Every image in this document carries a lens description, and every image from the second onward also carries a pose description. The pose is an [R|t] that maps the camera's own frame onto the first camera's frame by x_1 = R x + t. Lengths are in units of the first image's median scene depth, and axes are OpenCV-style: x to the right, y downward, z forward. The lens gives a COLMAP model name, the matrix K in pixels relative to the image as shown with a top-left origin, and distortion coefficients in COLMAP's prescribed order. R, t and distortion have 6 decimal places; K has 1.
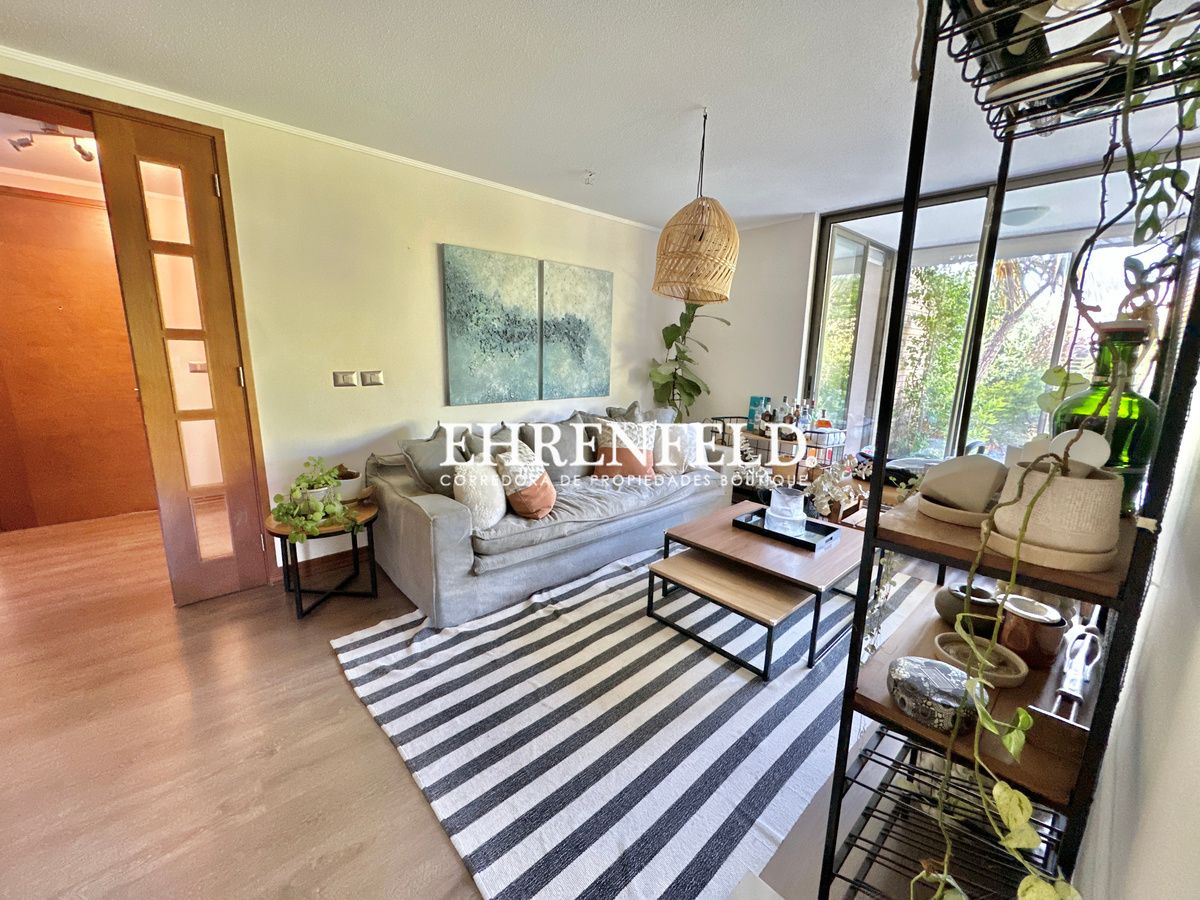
lens RADIAL K [[481.1, 0, 597.3], [0, 481.1, 446.8], [0, 0, 1]] dist [-0.002168, 0.000000]
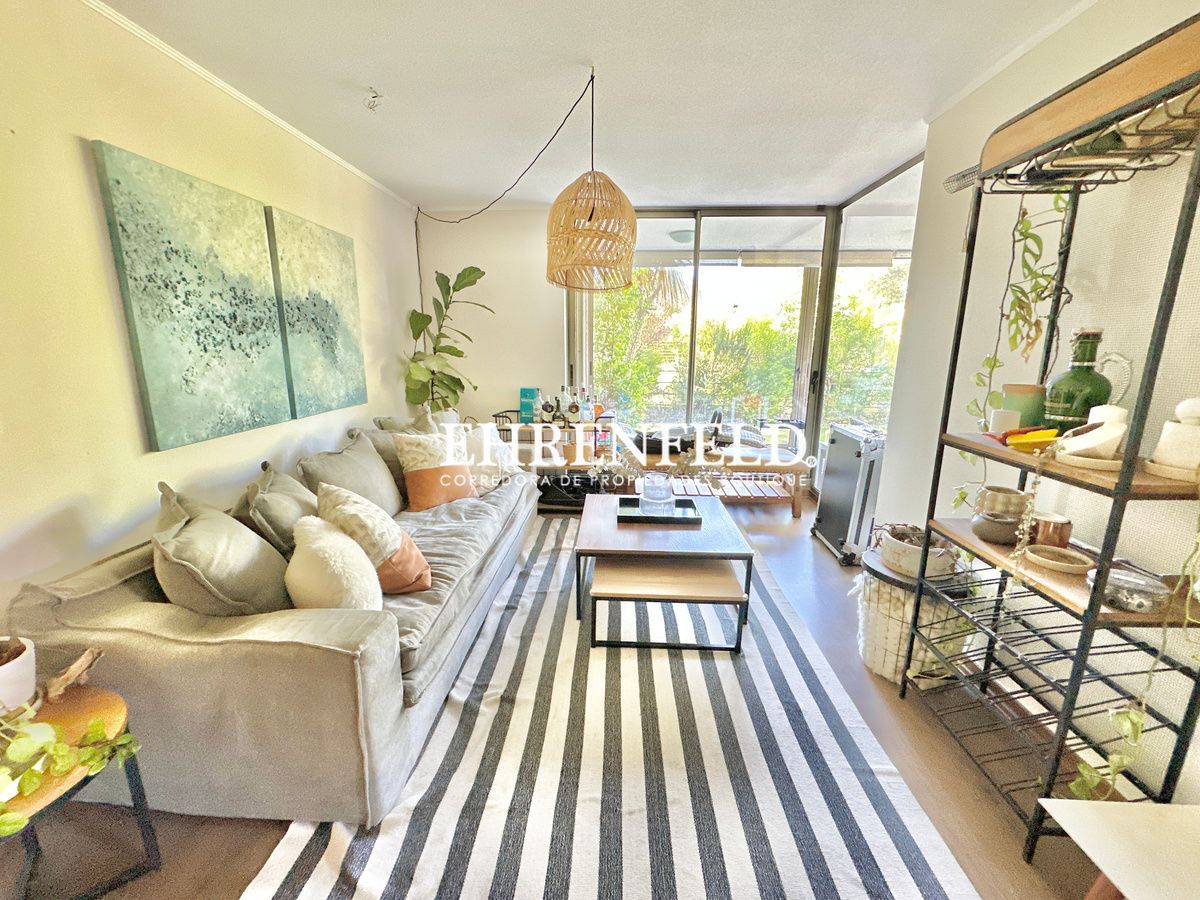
lens RADIAL K [[481.1, 0, 597.3], [0, 481.1, 446.8], [0, 0, 1]] dist [-0.002168, 0.000000]
pose [[0.707656, -0.164819, 0.687065, -0.307074], [0.146173, 0.985526, 0.085862, -0.059974], [-0.691272, 0.039670, 0.721505, 0.243512]]
